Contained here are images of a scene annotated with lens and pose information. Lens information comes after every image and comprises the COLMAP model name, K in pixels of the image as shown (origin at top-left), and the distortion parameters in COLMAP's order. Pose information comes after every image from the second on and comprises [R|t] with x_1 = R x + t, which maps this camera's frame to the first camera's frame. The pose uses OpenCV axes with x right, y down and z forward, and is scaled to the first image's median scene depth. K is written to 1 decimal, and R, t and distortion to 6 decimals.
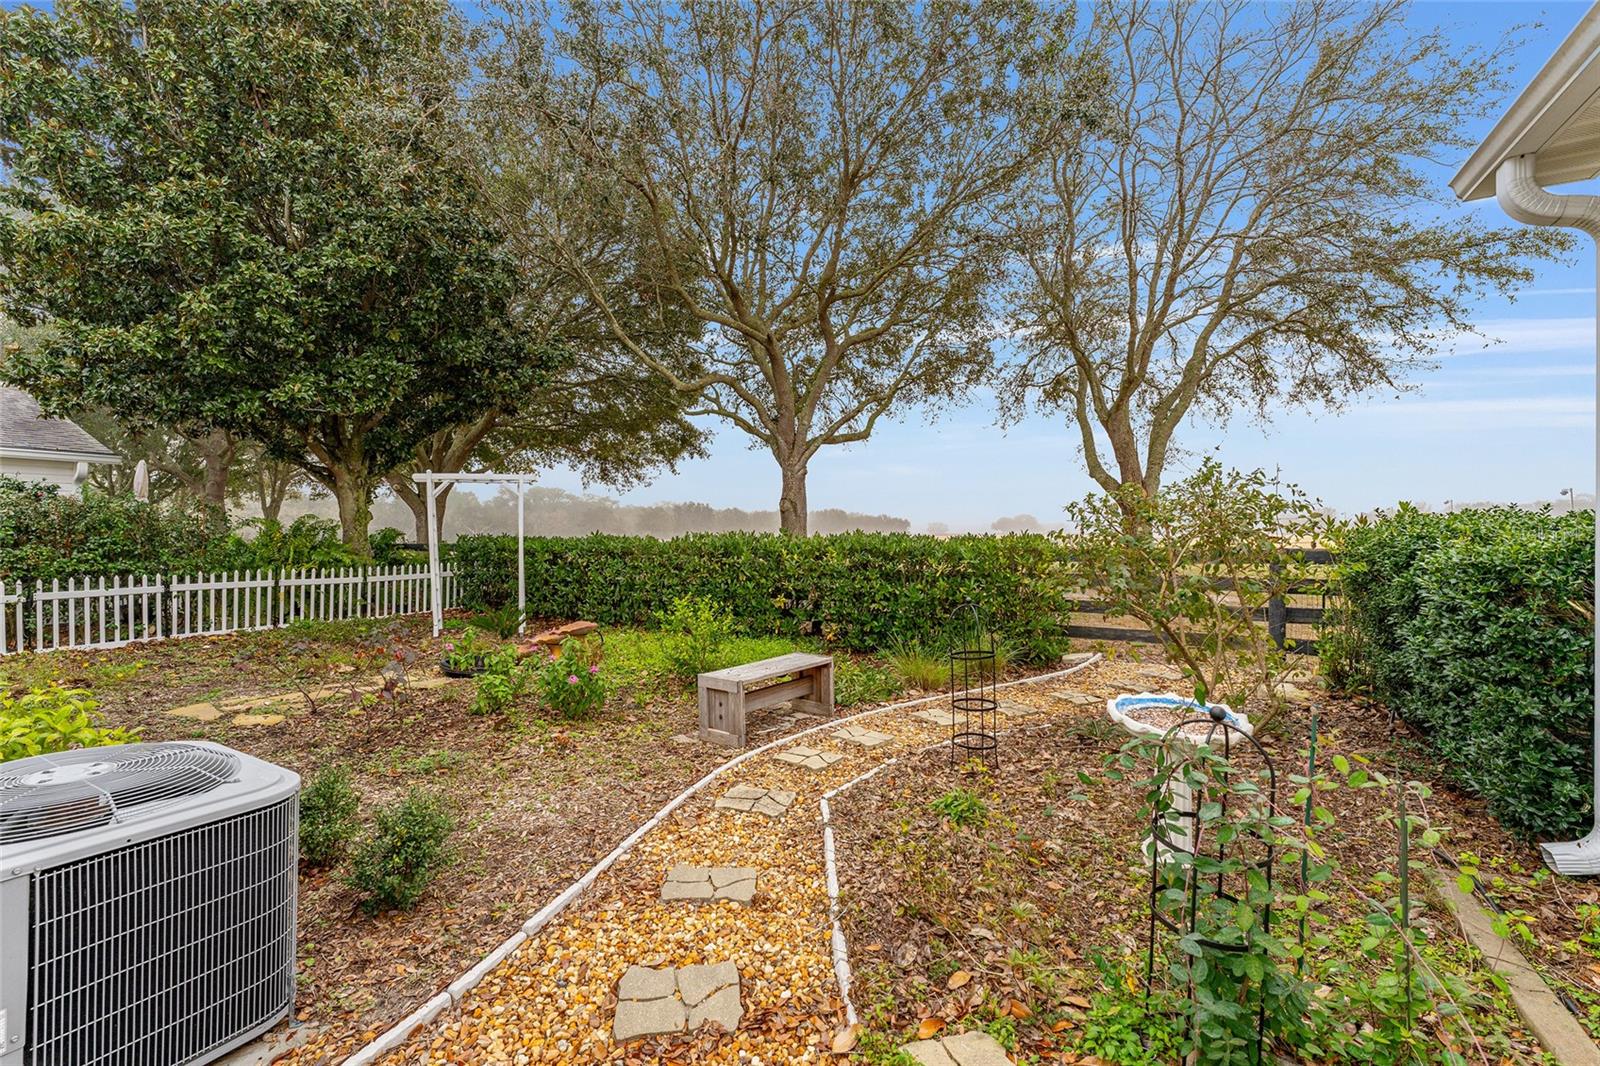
lens RADIAL K [[671.3, 0, 804.8], [0, 671.3, 523.4], [0, 0, 1]] dist [-0.009946, 0.002181]
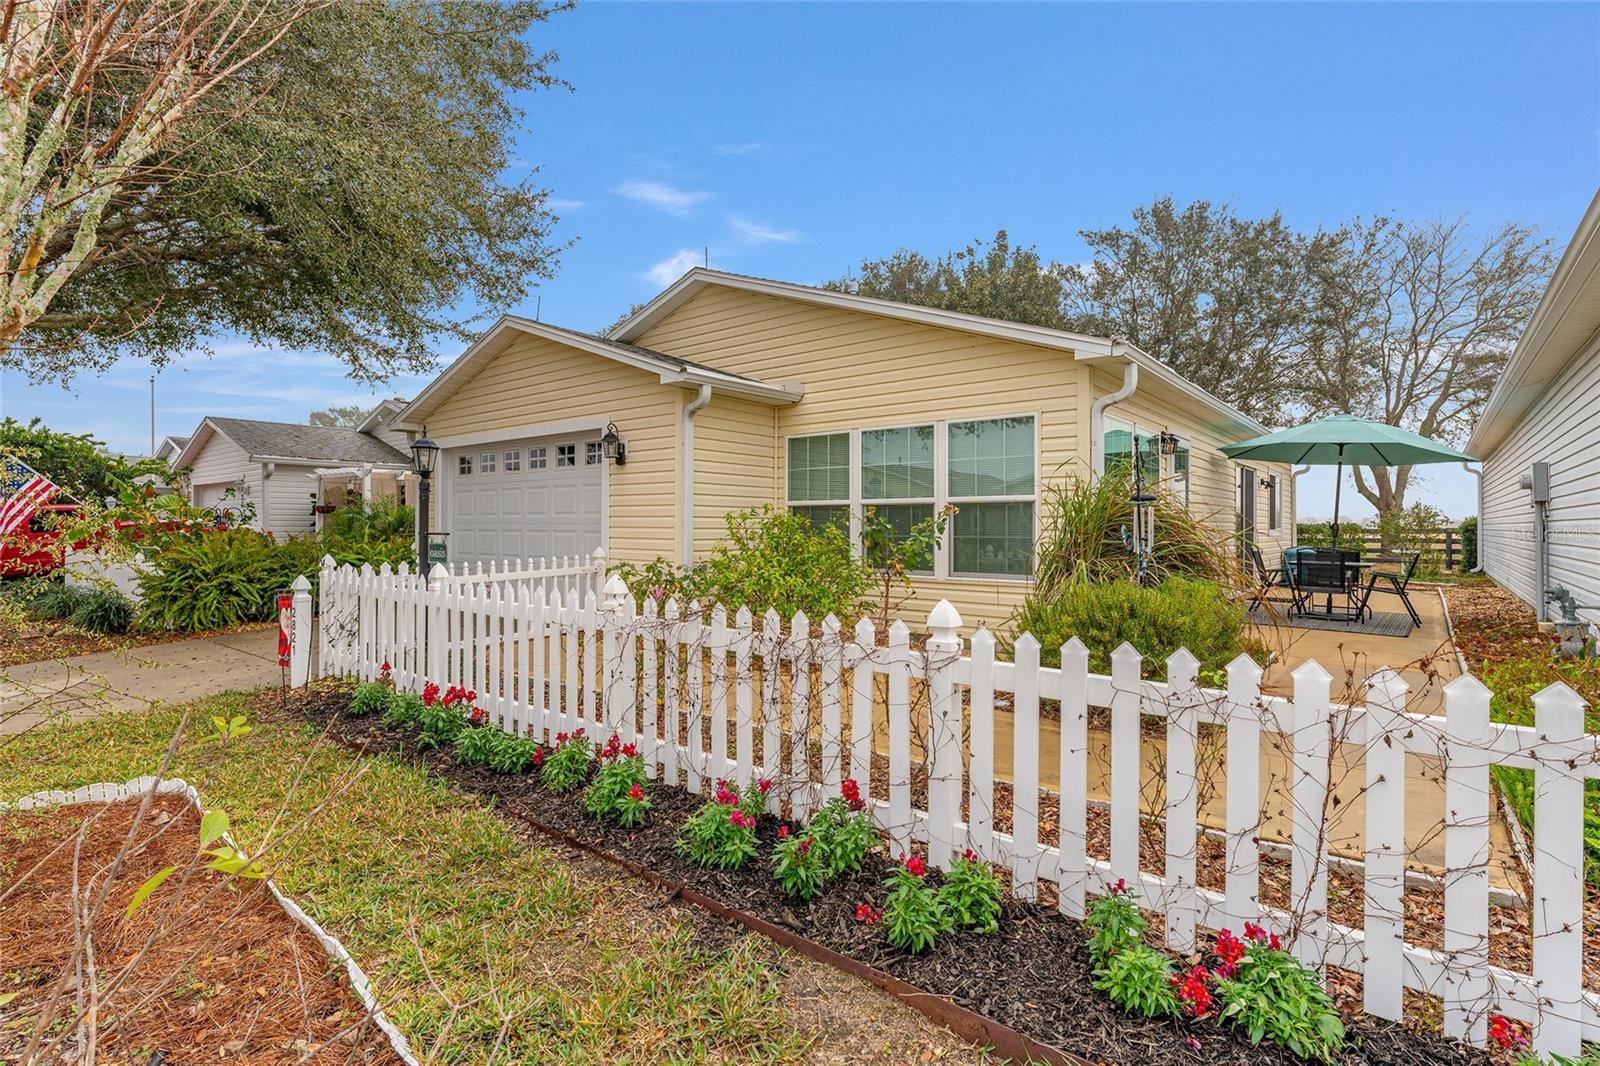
lens RADIAL K [[775.2, 0, 786.8], [0, 775.2, 520.3], [0, 0, 1]] dist [-0.004405, 0.000748]
pose [[0.981935, 0.000385, -0.189219, -0.494002], [-0.000003, 0.999998, 0.002016, -0.001480], [0.189220, -0.001979, 0.981933, -0.949572]]
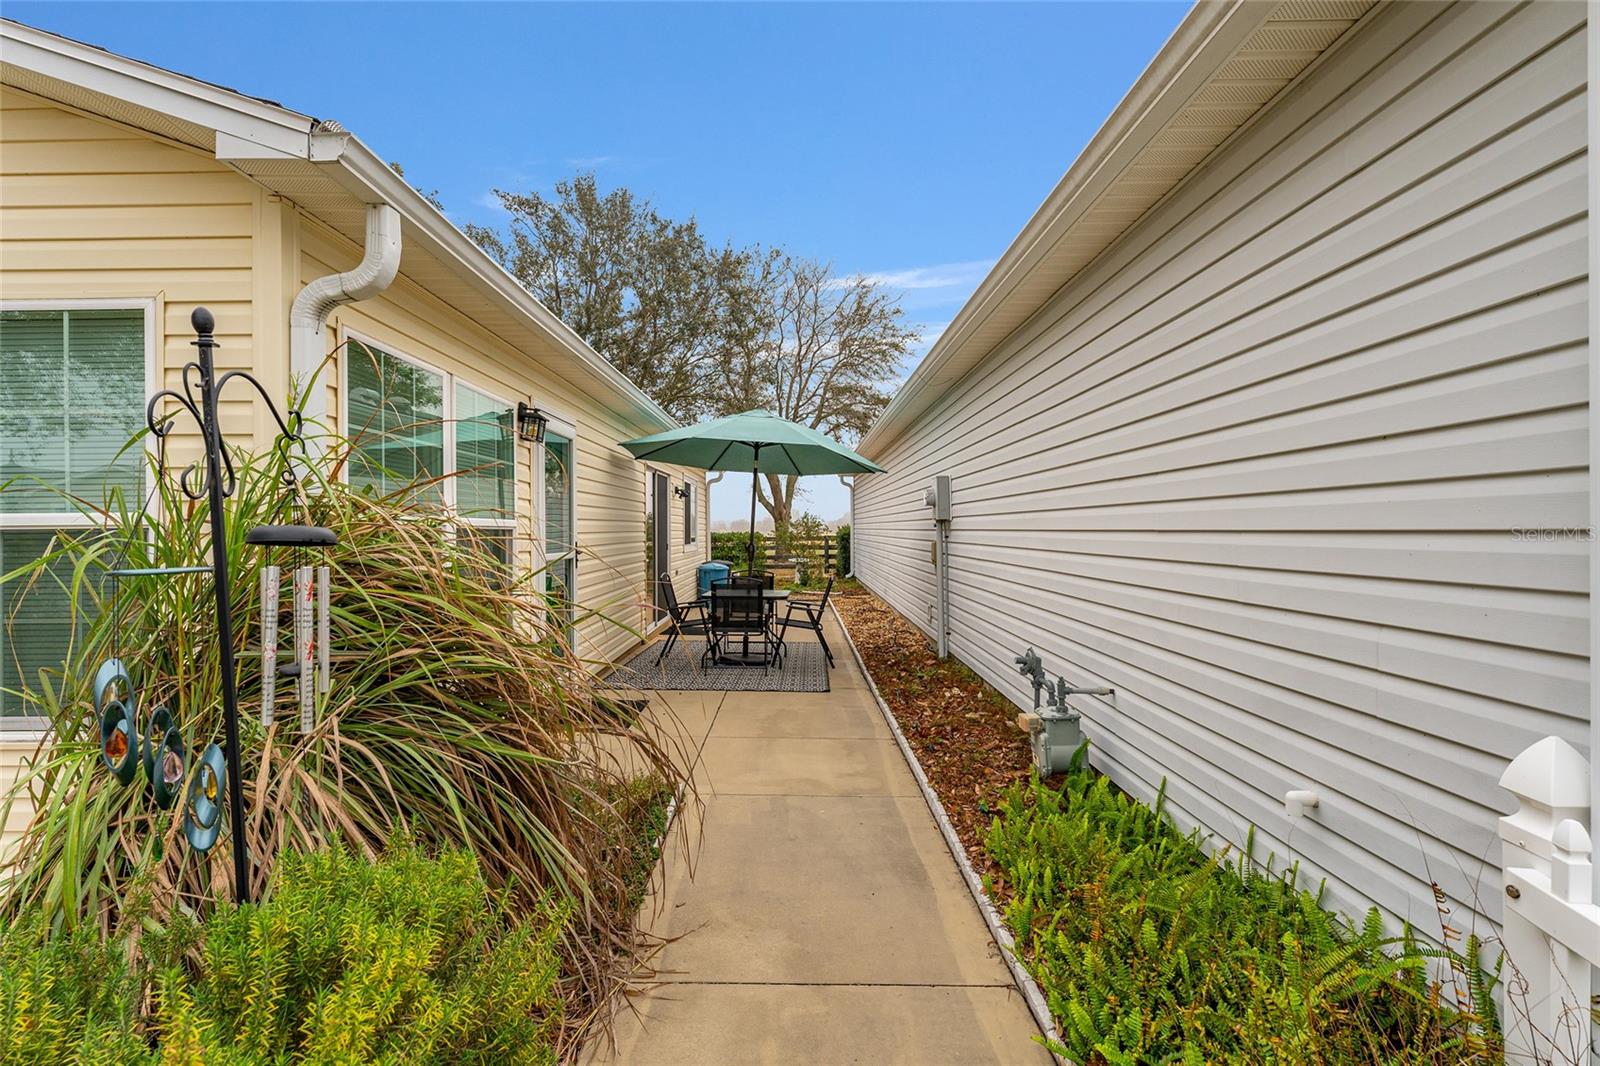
lens RADIAL K [[775.2, 0, 790.9], [0, 775.2, 529.6], [0, 0, 1]] dist [-0.004405, 0.000748]
pose [[0.879693, -0.007442, 0.475483, -0.403275], [0.002095, 0.999928, 0.011774, -0.012131], [-0.475537, -0.009361, 0.879646, -0.729594]]
